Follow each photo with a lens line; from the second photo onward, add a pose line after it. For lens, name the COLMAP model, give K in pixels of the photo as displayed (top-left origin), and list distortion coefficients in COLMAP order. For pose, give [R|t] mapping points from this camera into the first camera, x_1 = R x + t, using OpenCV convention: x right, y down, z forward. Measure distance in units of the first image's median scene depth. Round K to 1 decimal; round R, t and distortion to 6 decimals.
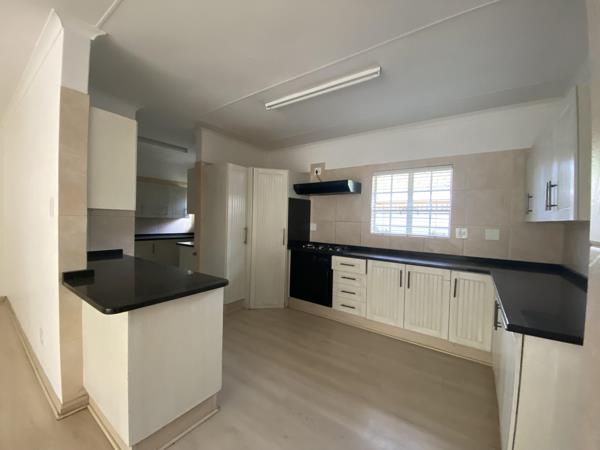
lens RADIAL K [[244.4, 0, 299.1], [0, 244.4, 226.0], [0, 0, 1]] dist [0.021087, -0.022126]
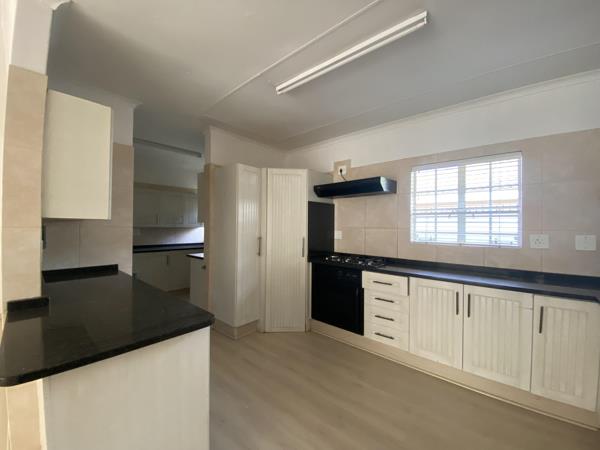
lens RADIAL K [[244.4, 0, 299.1], [0, 244.4, 226.0], [0, 0, 1]] dist [0.021087, -0.022126]
pose [[0.994518, -0.017923, -0.103014, 0.013204], [0.015103, 0.999491, -0.028084, -0.006686], [0.103465, 0.026375, 0.994283, 0.164638]]
